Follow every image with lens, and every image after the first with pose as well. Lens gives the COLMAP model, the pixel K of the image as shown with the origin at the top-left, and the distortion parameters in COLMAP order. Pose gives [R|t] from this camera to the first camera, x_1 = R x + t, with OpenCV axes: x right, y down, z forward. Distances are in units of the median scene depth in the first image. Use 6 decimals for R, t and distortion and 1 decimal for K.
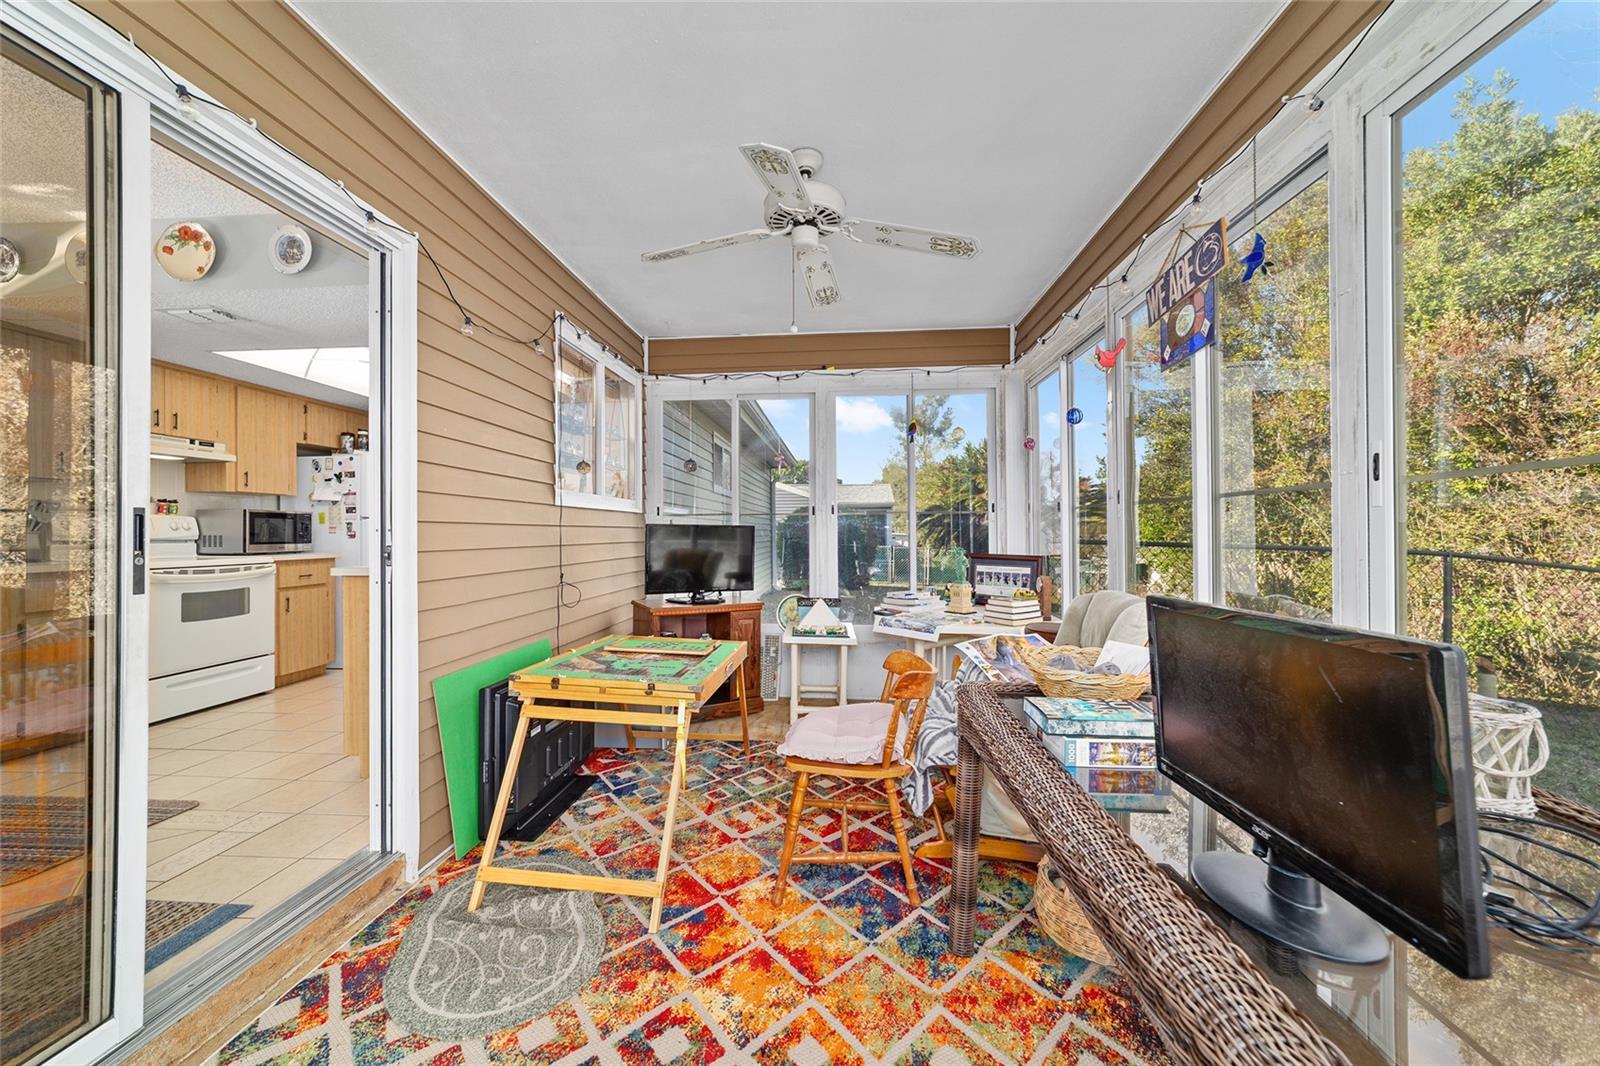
lens RADIAL K [[609.3, 0, 800.0], [0, 609.3, 533.0], [0, 0, 1]] dist [-0.017459, 0.007749]
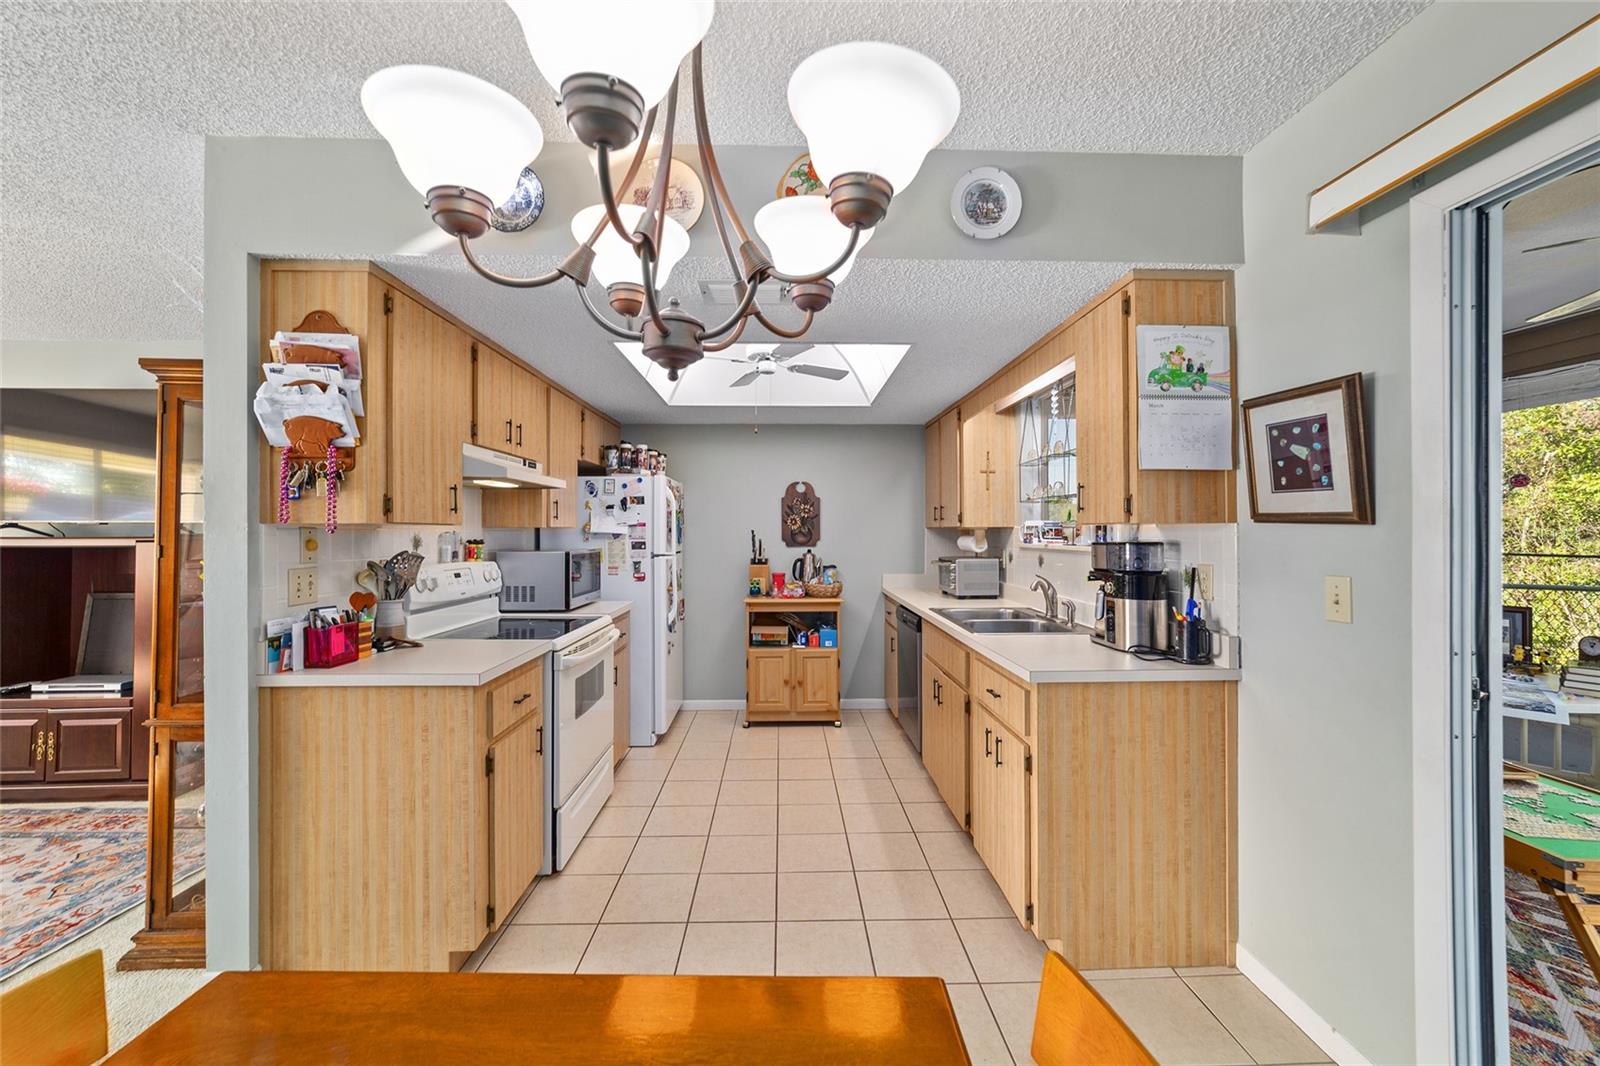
lens RADIAL K [[609.3, 0, 800.0], [0, 609.3, 533.0], [0, 0, 1]] dist [-0.017459, 0.007749]
pose [[0.994278, 0.001974, 0.106802, -0.619003], [-0.001885, 0.999998, -0.000934, -0.053978], [-0.106803, 0.000727, 0.994280, 0.190021]]
